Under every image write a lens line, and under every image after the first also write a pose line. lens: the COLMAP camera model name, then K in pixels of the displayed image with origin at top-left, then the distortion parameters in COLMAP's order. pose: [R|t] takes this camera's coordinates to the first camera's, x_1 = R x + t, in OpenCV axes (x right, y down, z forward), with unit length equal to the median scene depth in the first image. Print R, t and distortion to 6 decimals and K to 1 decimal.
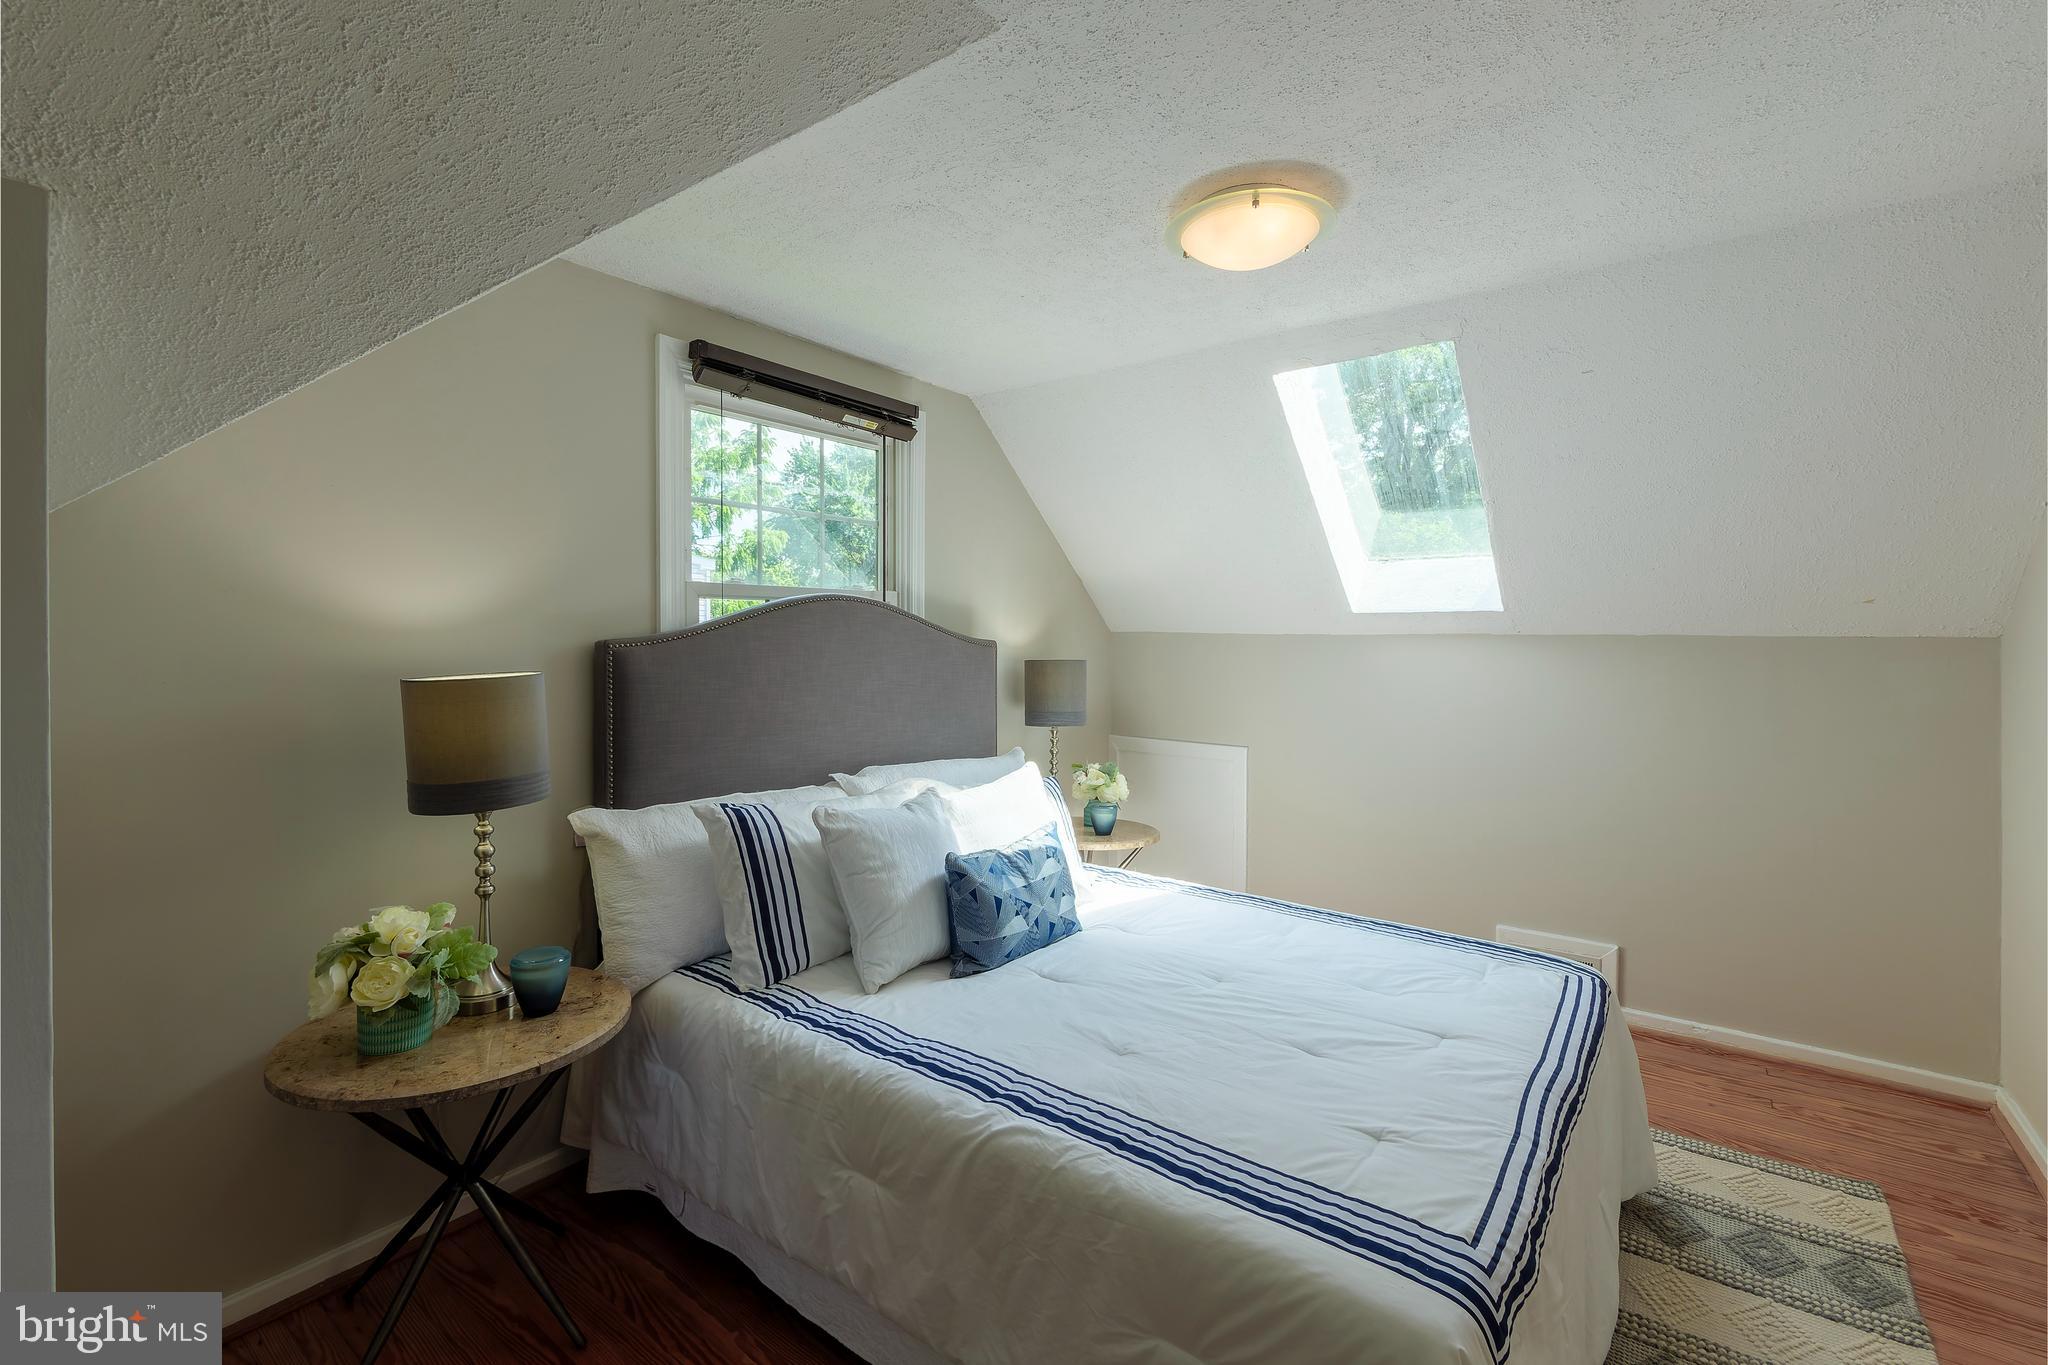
lens RADIAL K [[900.7, 0, 1025.8], [0, 900.7, 640.5], [0, 0, 1]] dist [-0.021696, -0.000123]
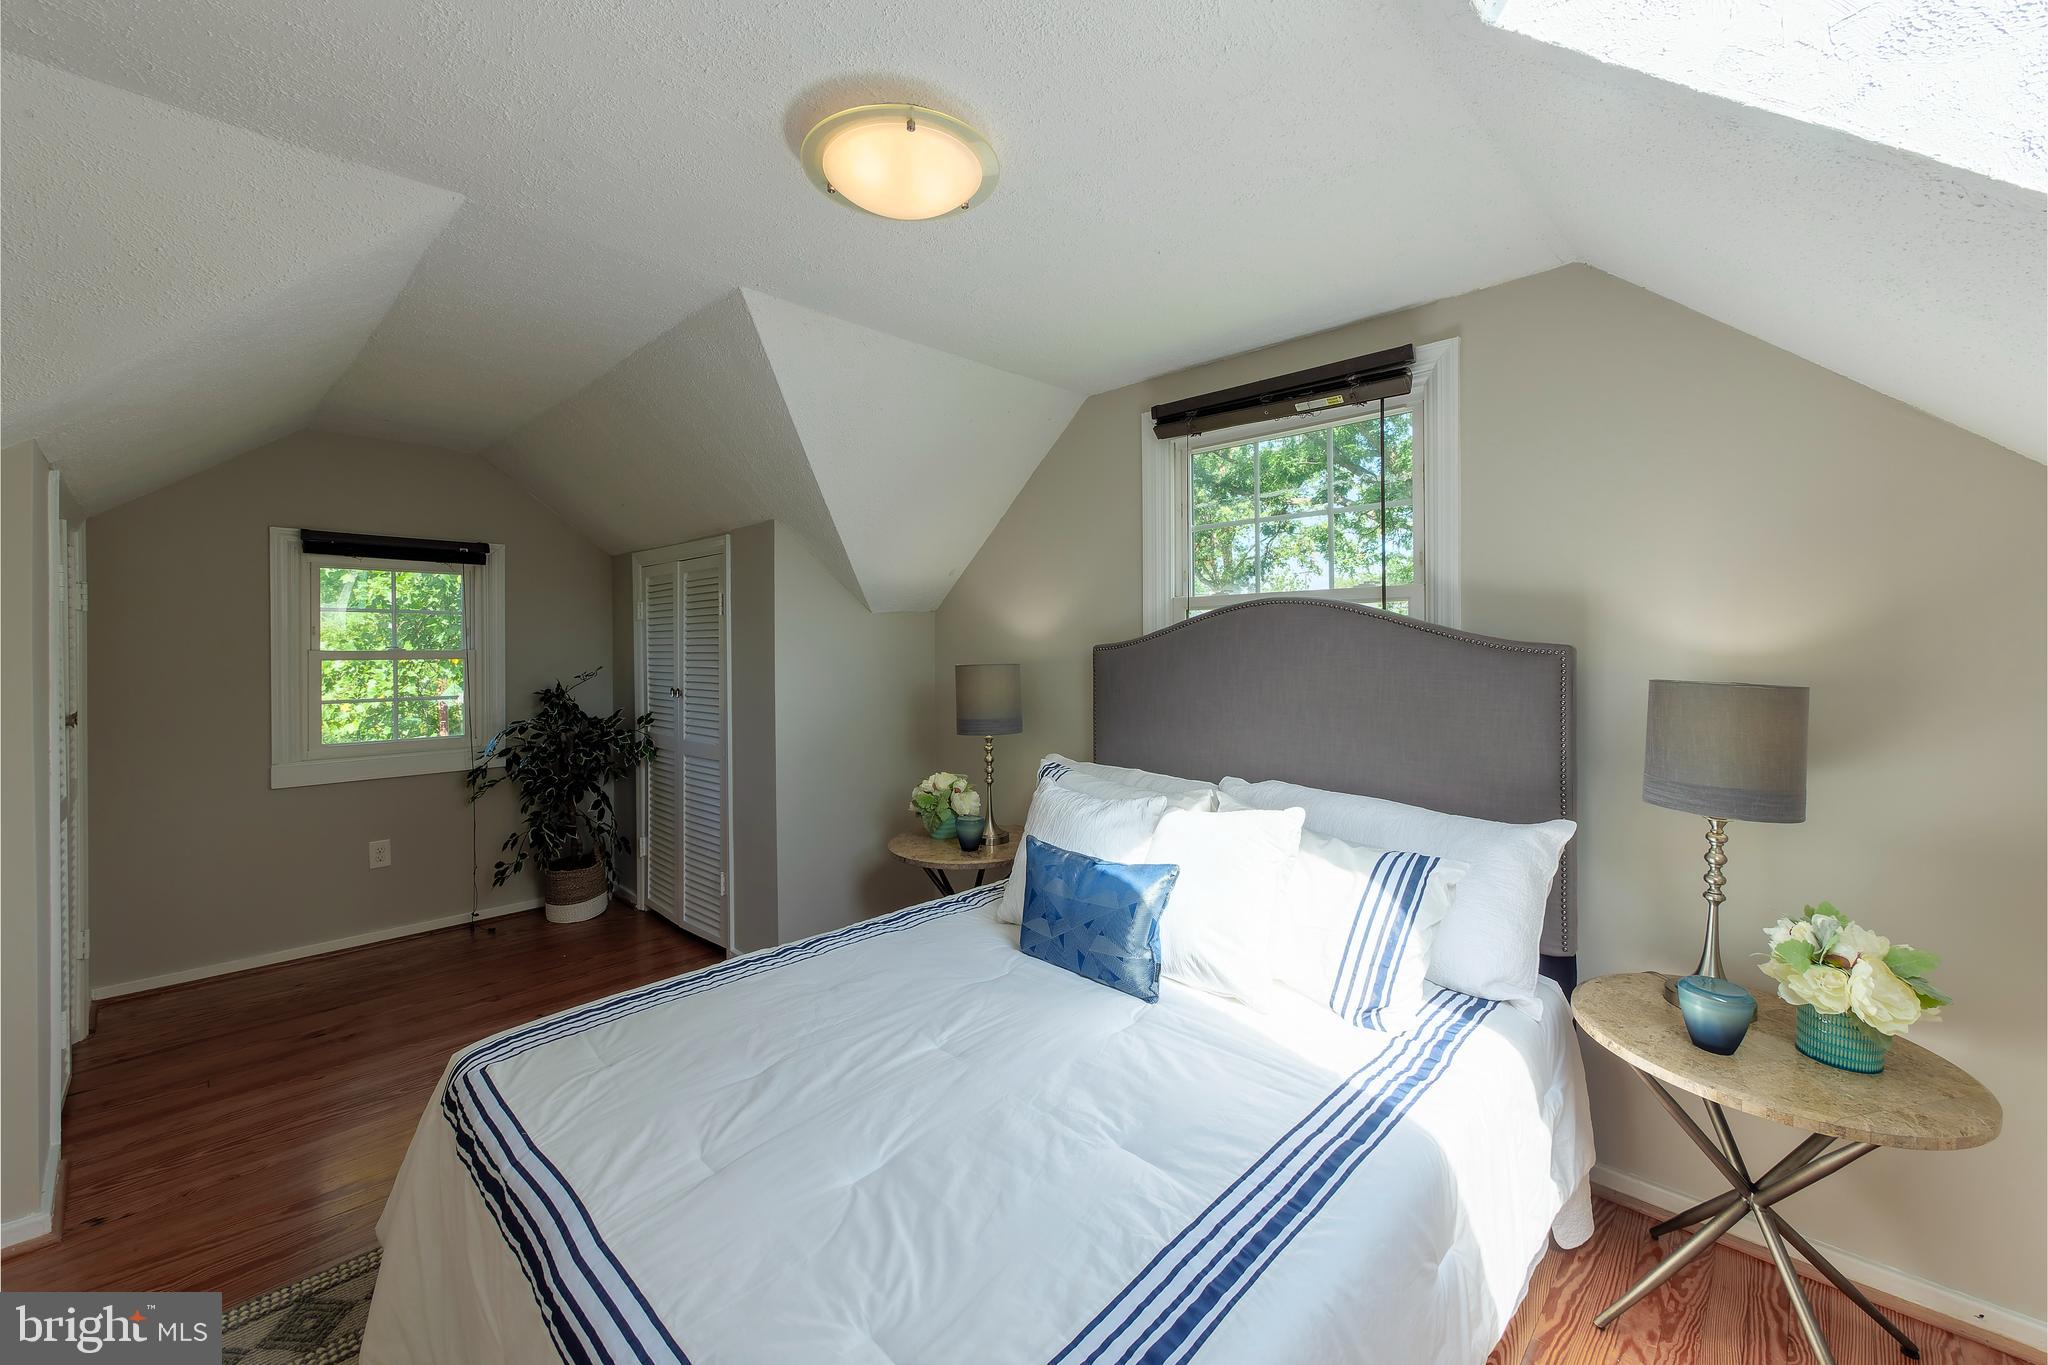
lens RADIAL K [[828.4, 0, 1026.1], [0, 828.4, 647.9], [0, 0, 1]] dist [-0.000916, -0.000240]
pose [[-0.138091, 0.007741, -0.990389, 0.842230], [0.005449, 0.999960, 0.007056, -0.005910], [0.990405, -0.004423, -0.138128, 1.016790]]
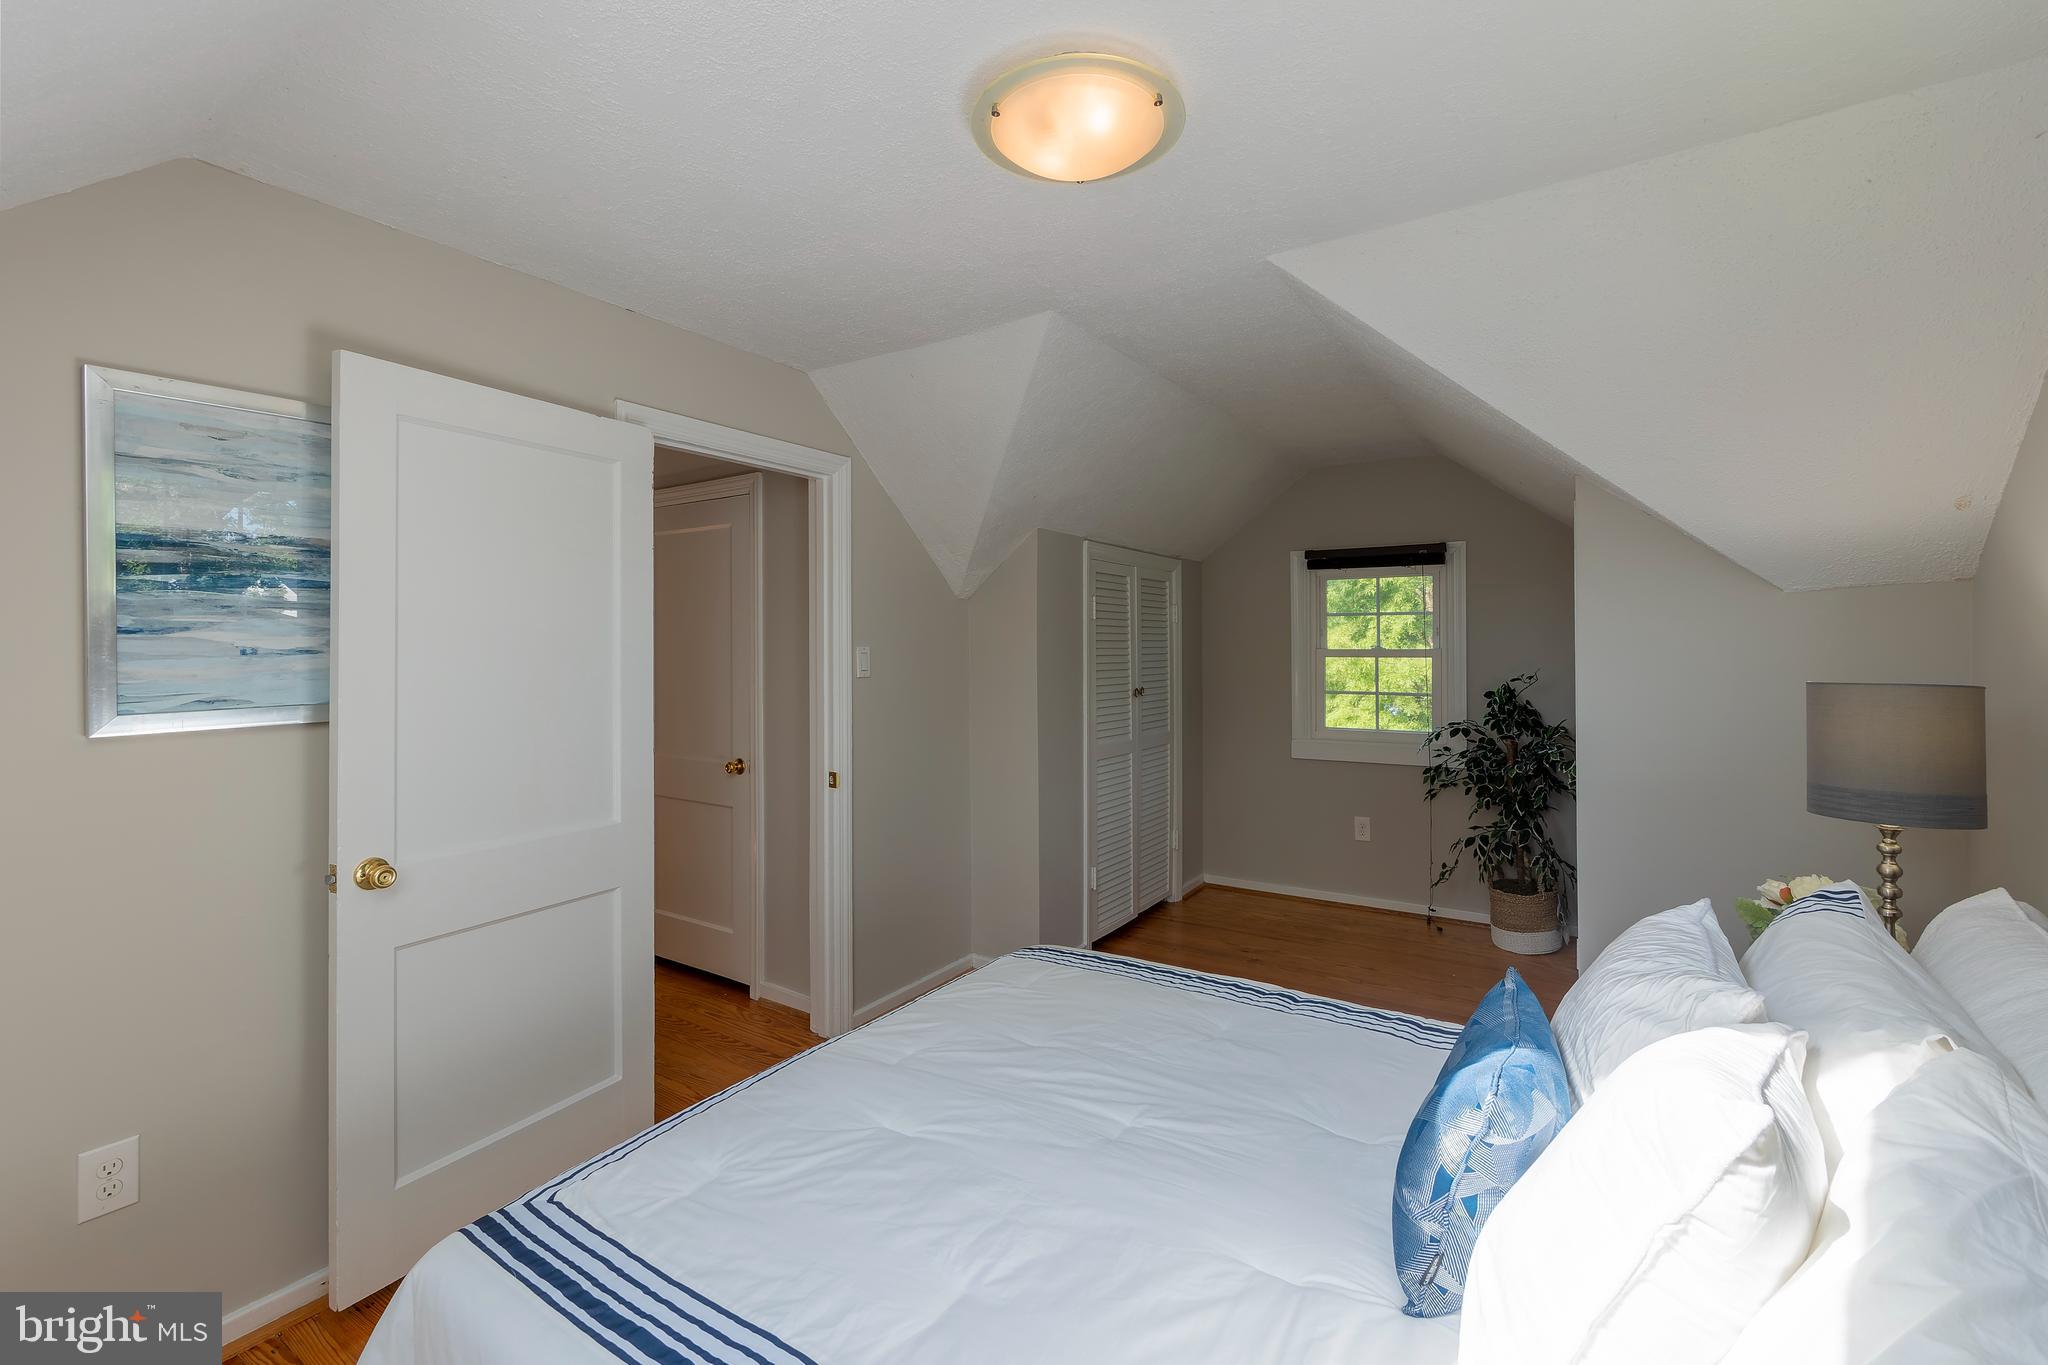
lens RADIAL K [[900.7, 0, 1025.8], [0, 900.7, 640.5], [0, 0, 1]] dist [-0.021696, -0.000123]
pose [[-0.999658, 0.008494, -0.024718, 0.264232], [0.008770, 0.999900, -0.011061, -0.000857], [0.024621, -0.011274, -0.999633, 1.466669]]
